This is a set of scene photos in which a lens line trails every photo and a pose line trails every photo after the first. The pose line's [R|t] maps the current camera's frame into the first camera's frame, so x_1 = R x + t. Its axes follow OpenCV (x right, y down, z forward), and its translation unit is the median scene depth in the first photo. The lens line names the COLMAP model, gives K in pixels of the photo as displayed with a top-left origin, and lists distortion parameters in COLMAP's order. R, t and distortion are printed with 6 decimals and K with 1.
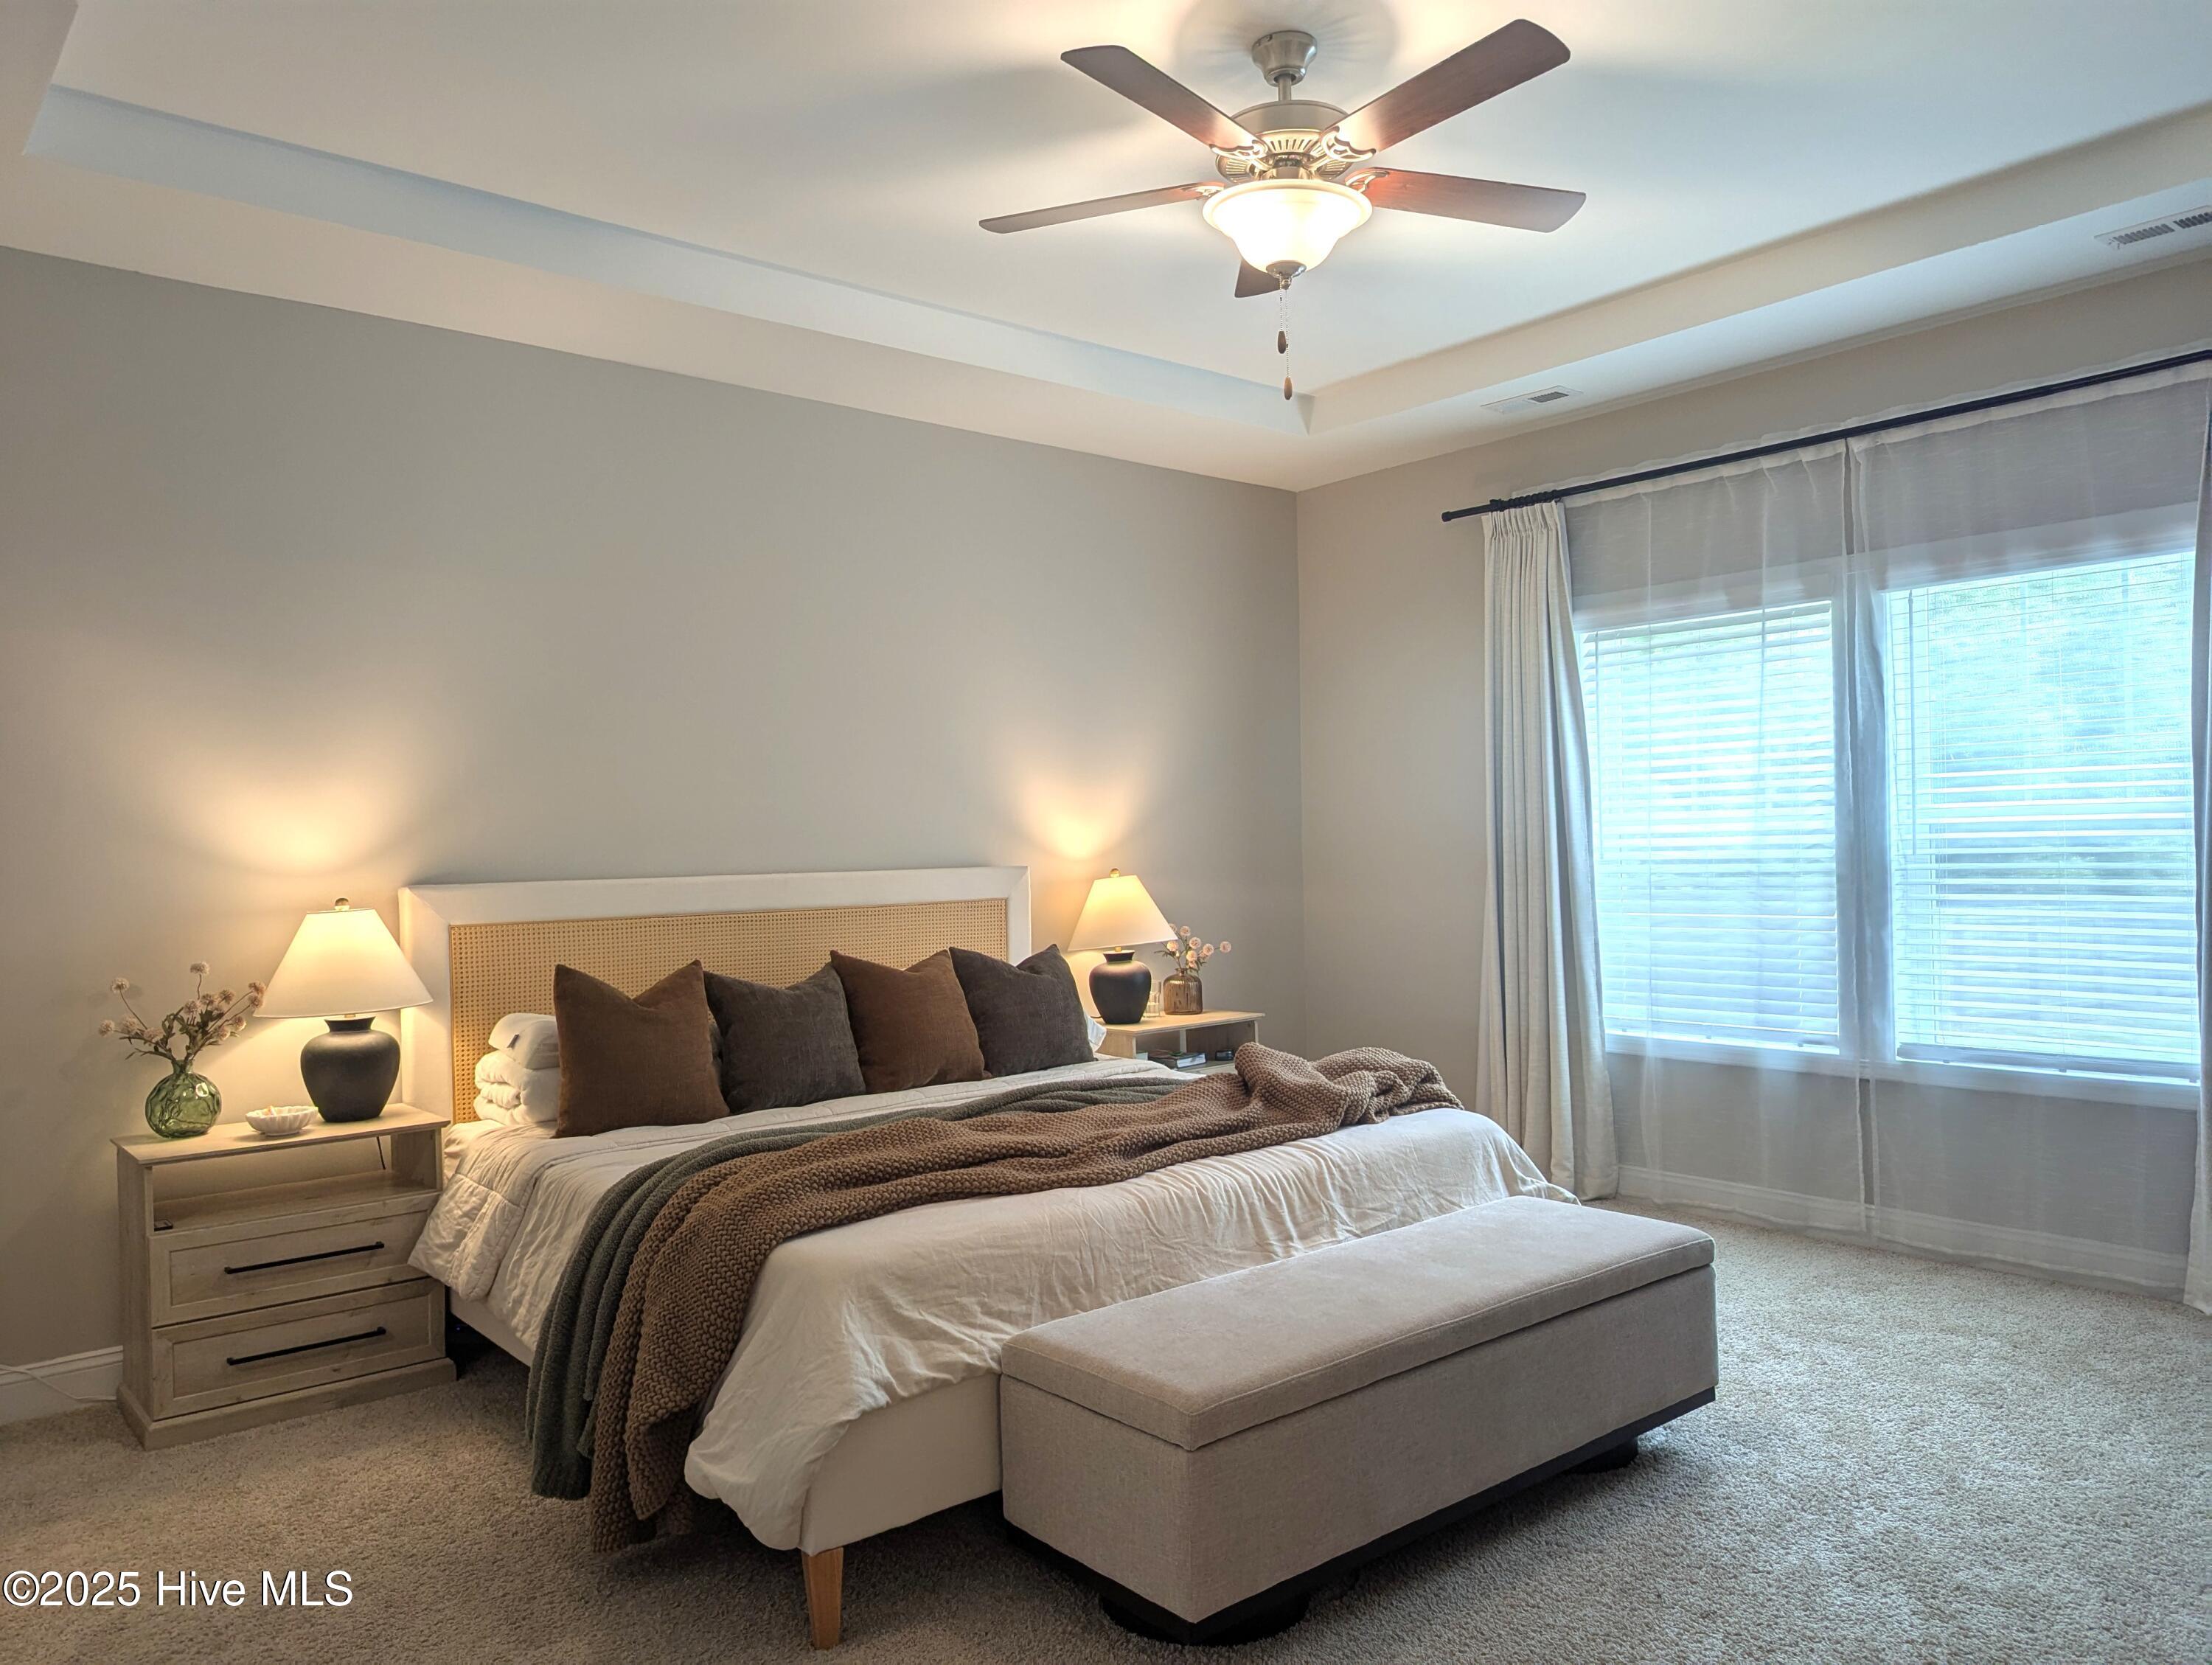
lens RADIAL K [[1573.9, 0, 1109.8], [0, 1573.9, 831.3], [0, 0, 1]] dist [0.030408, -0.019655]
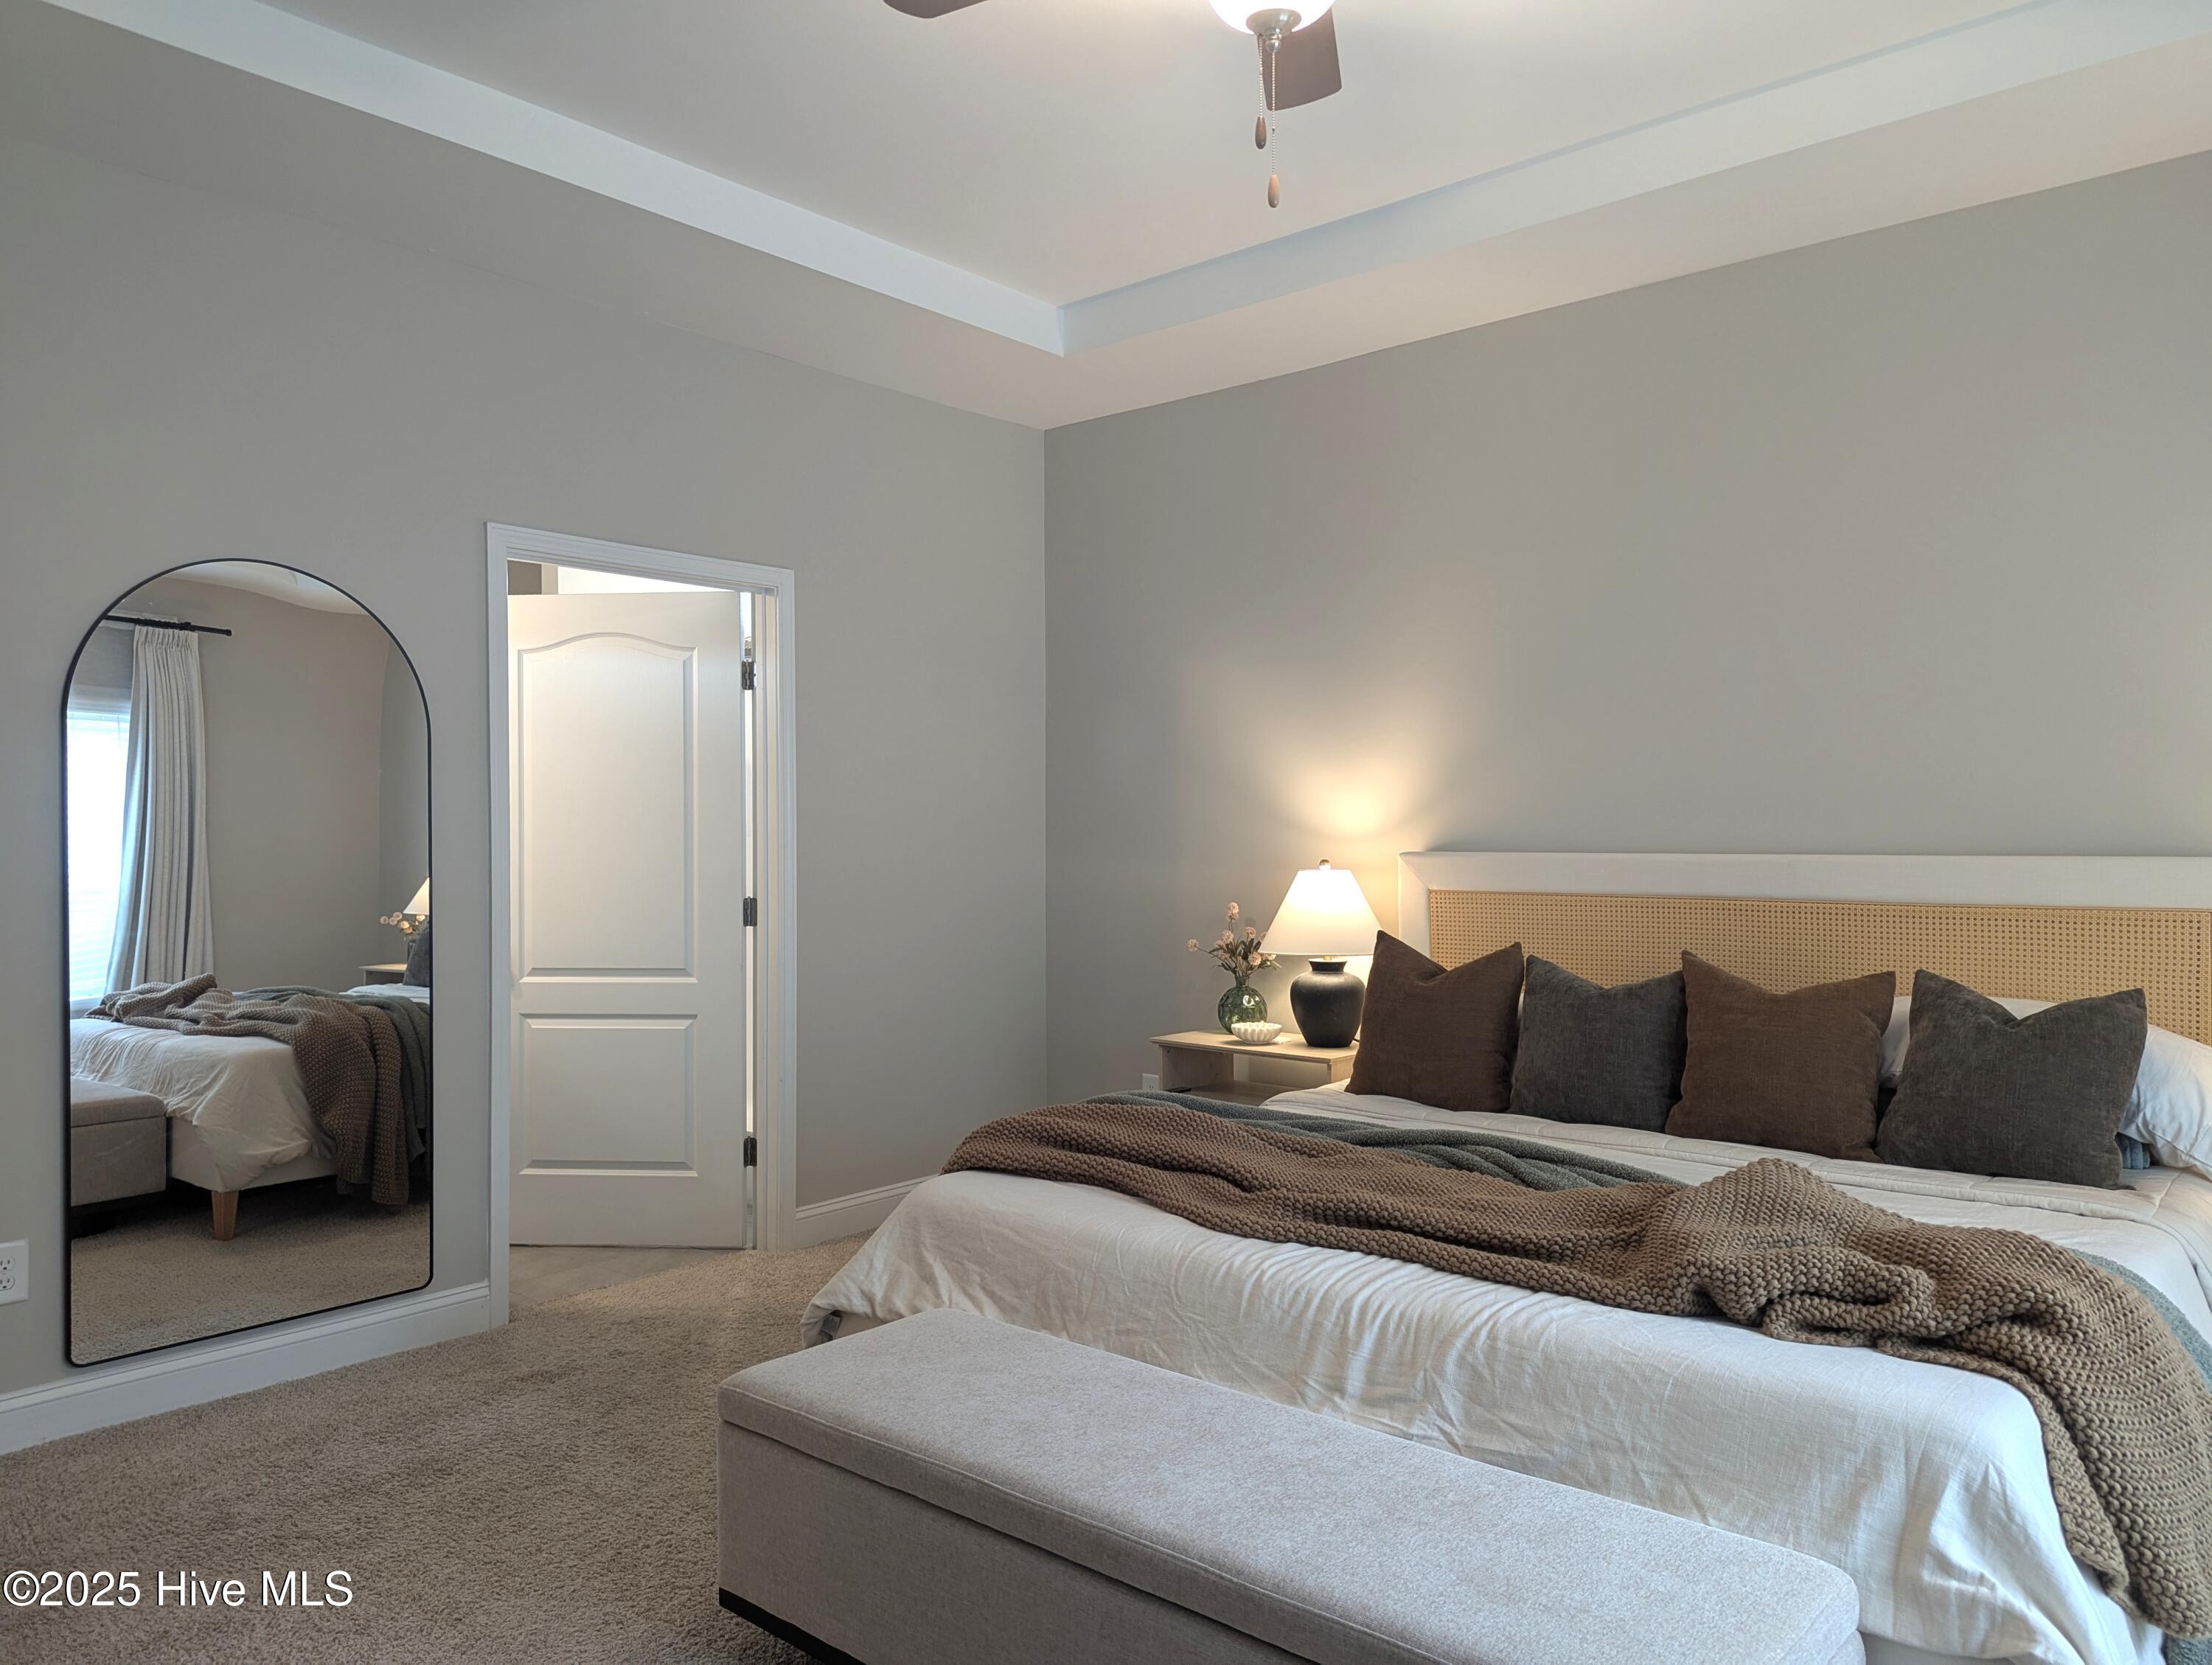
lens RADIAL K [[1573.9, 0, 1107.7], [0, 1573.9, 830.1], [0, 0, 1]] dist [0.030408, -0.019655]
pose [[0.149065, 0.019577, -0.988634, 0.651906], [0.003482, 0.999787, 0.020323, -0.003965], [0.988821, -0.006472, 0.148965, 0.660181]]
